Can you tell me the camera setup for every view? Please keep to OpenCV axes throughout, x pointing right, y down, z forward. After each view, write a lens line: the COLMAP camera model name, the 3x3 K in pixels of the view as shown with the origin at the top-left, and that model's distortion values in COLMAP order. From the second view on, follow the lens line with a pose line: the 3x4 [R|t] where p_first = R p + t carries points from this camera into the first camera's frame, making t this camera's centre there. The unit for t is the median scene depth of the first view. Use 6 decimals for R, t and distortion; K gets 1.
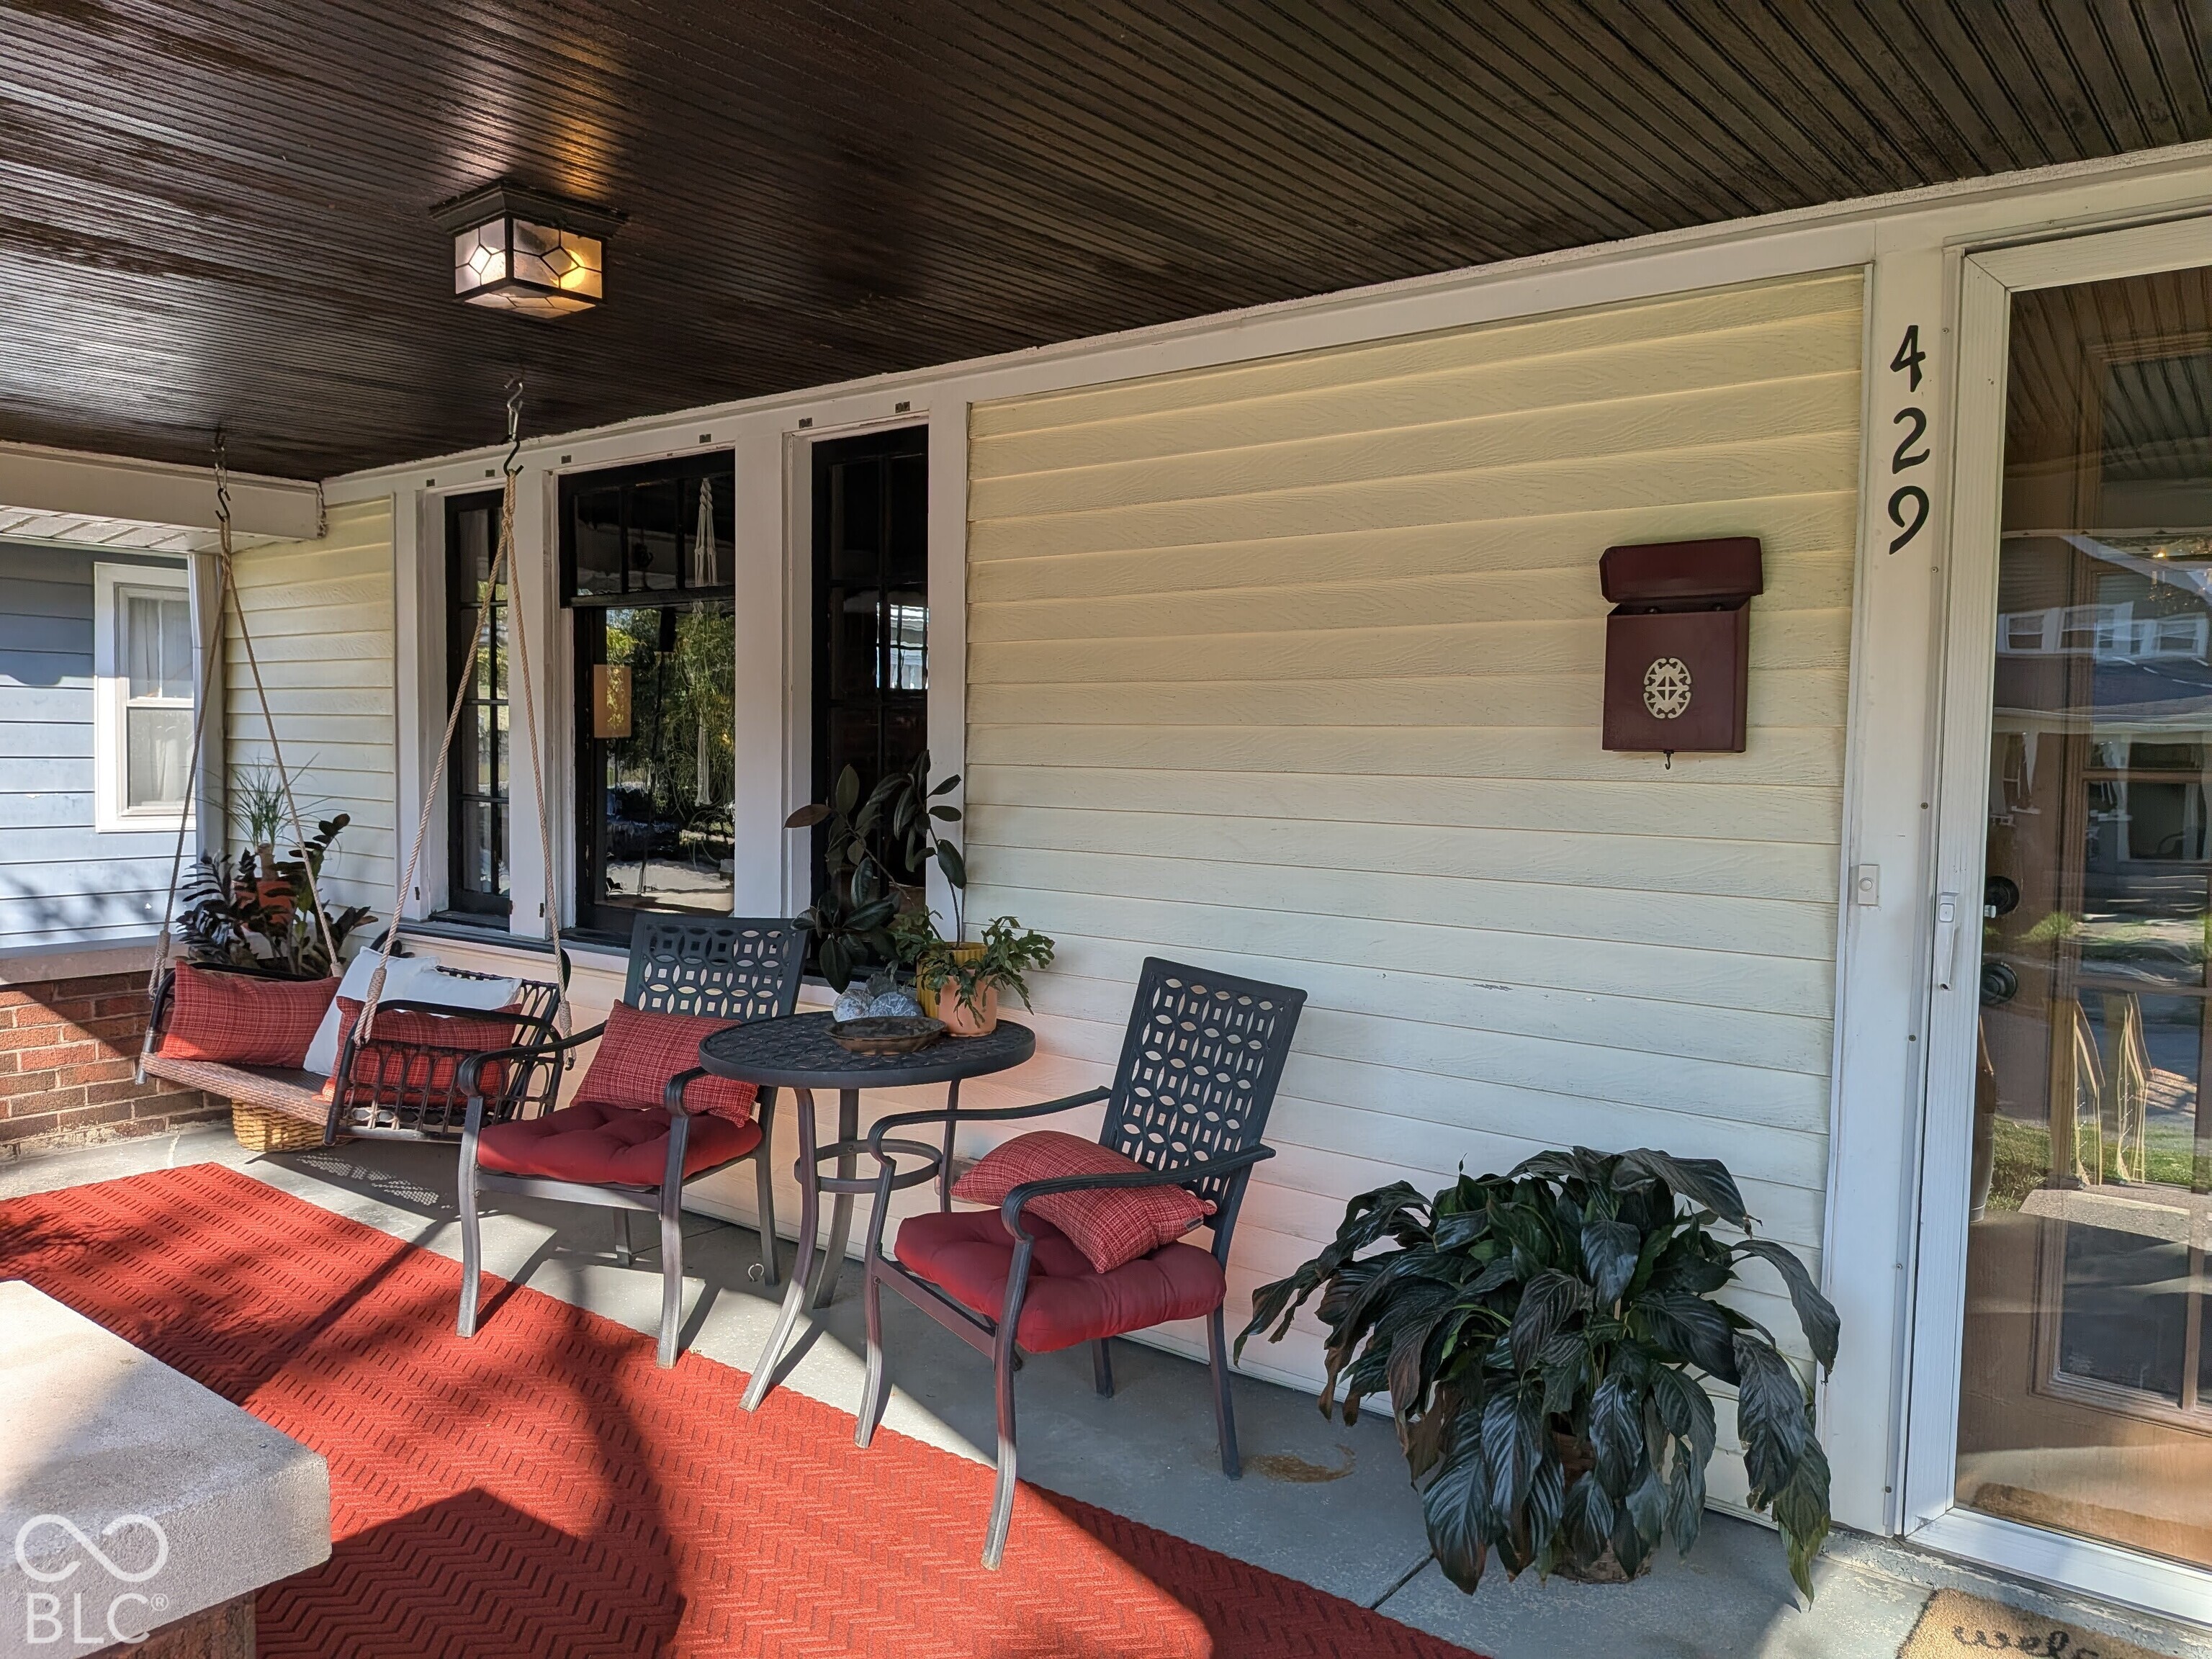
lens RADIAL K [[1555.6, 0, 1095.0], [0, 1555.6, 859.0], [0, 0, 1]] dist [0.076328, -0.154483]
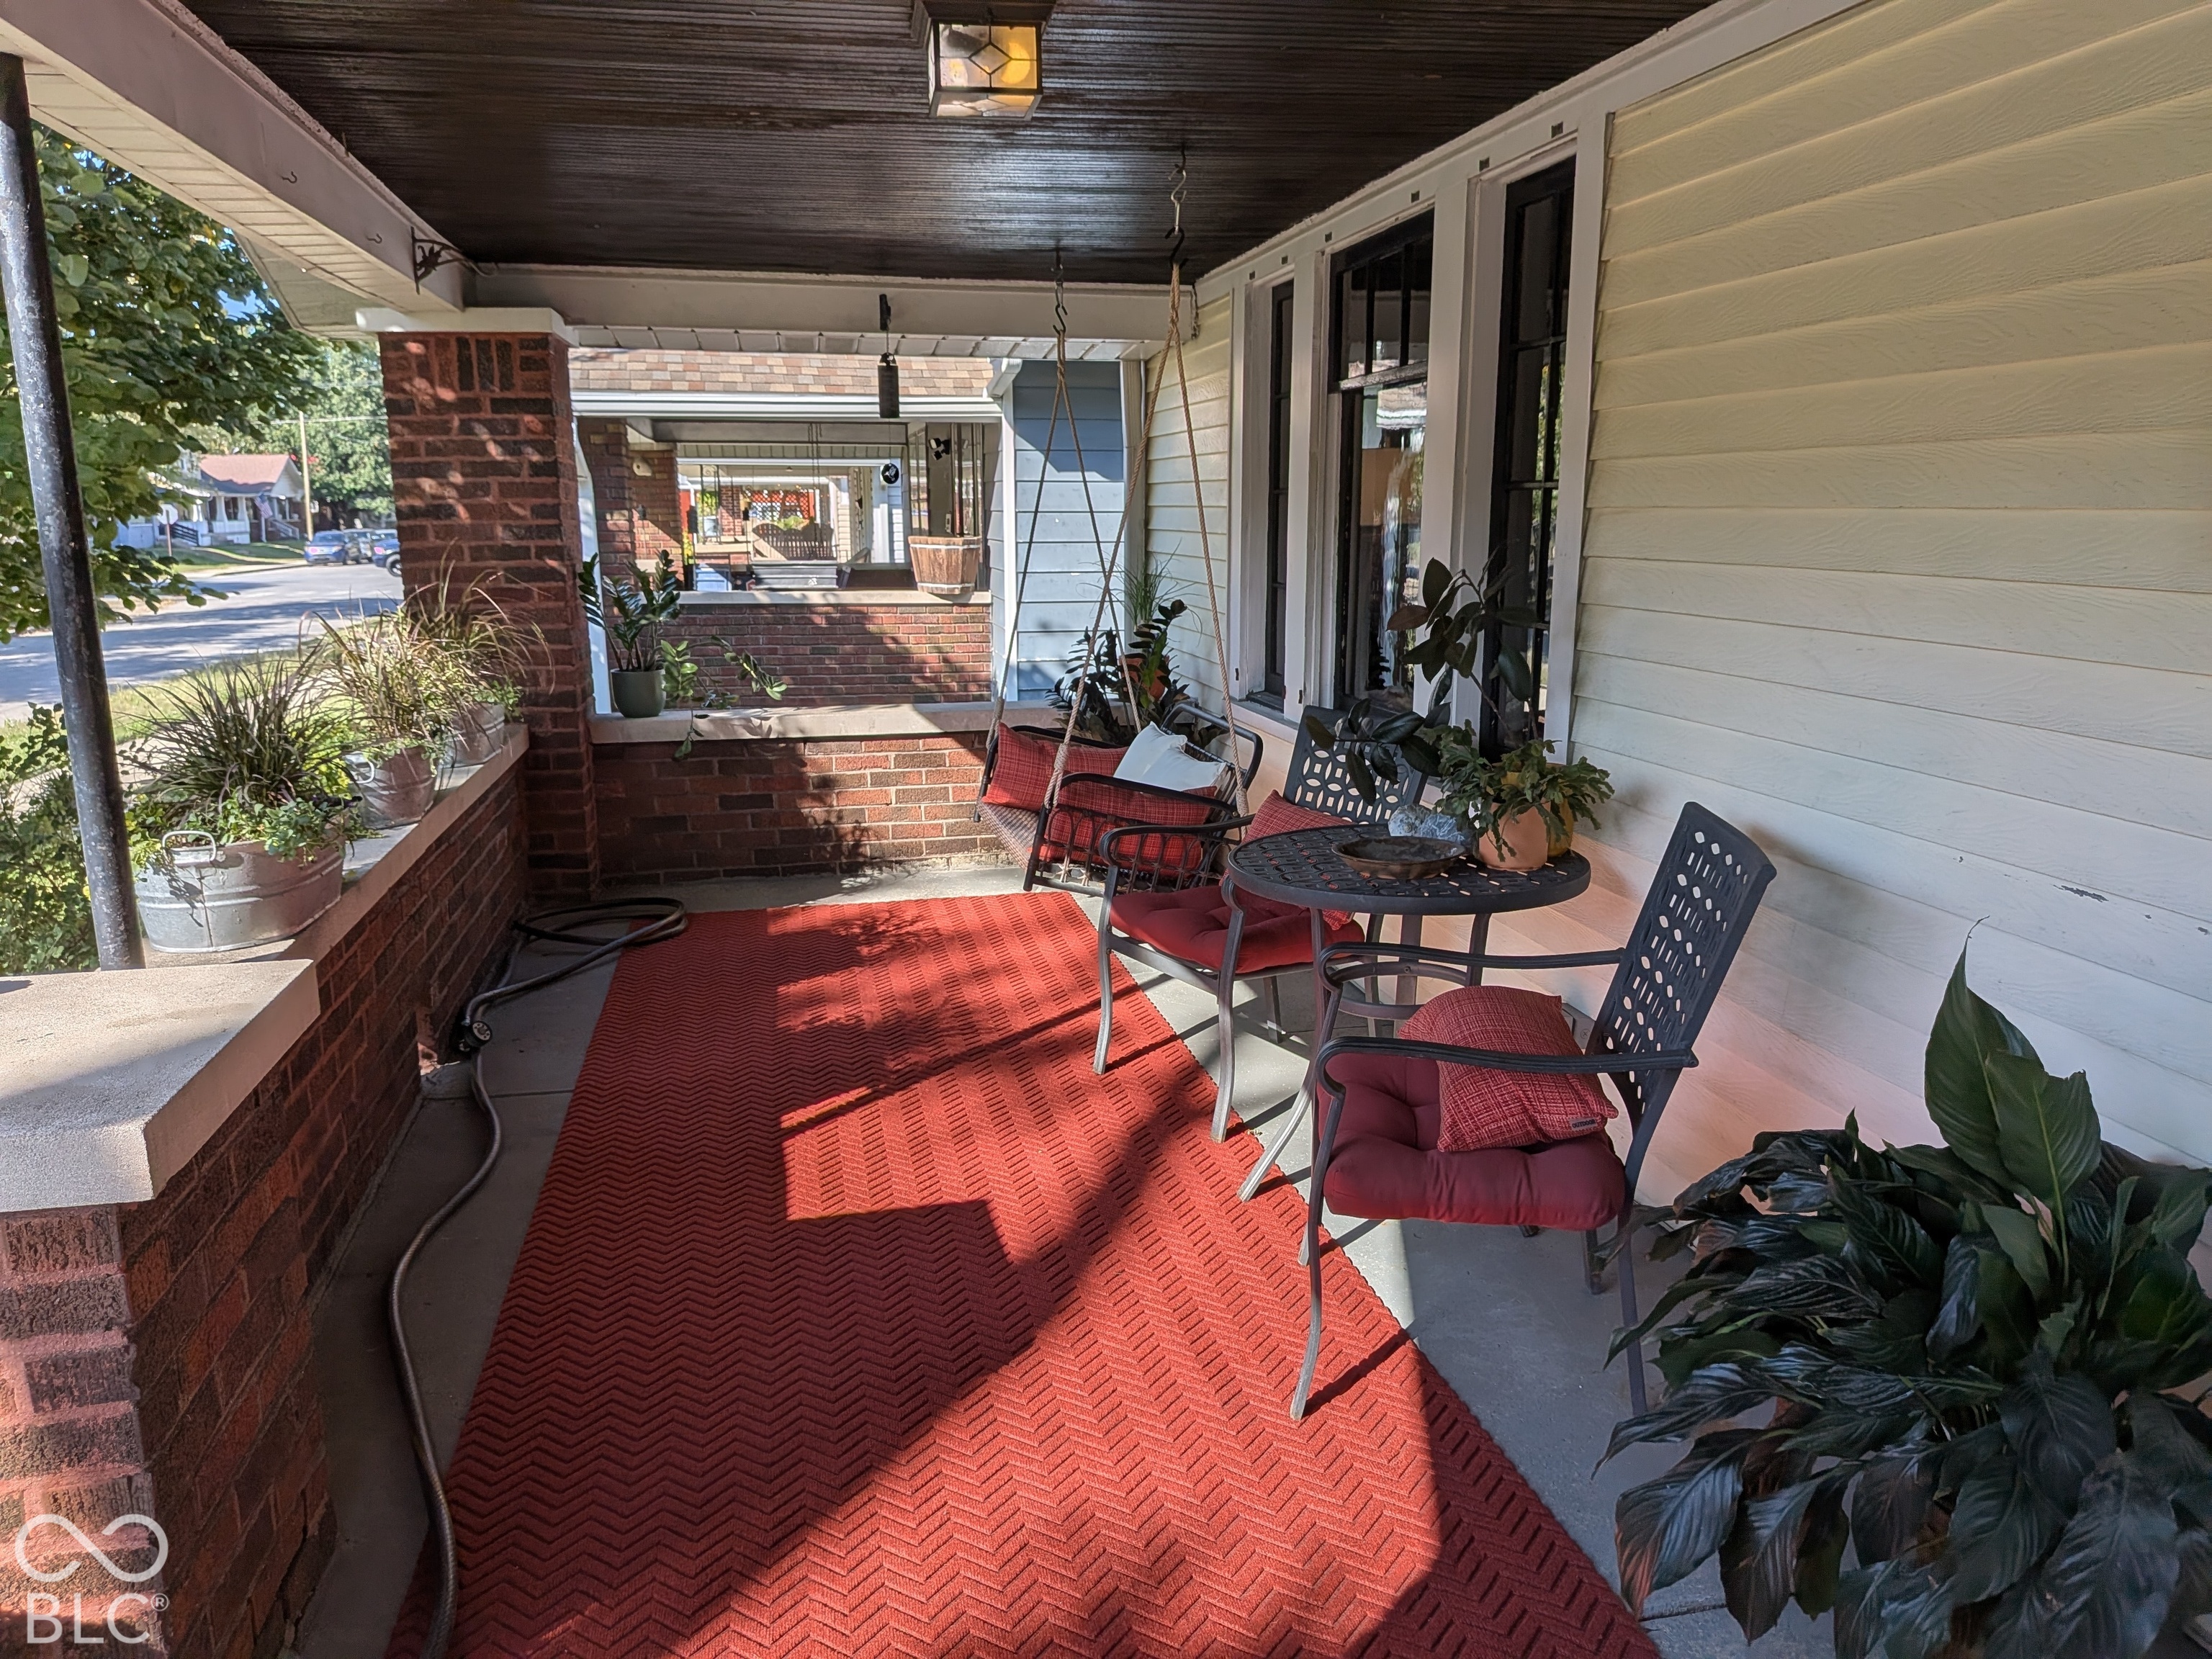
lens RADIAL K [[1555.6, 0, 1095.0], [0, 1555.6, 859.0], [0, 0, 1]] dist [0.076328, -0.154483]
pose [[0.763354, 0.122367, -0.634285, 0.282642], [-0.030841, 0.987678, 0.153428, -0.020580], [0.645244, -0.097557, 0.757722, 0.156649]]
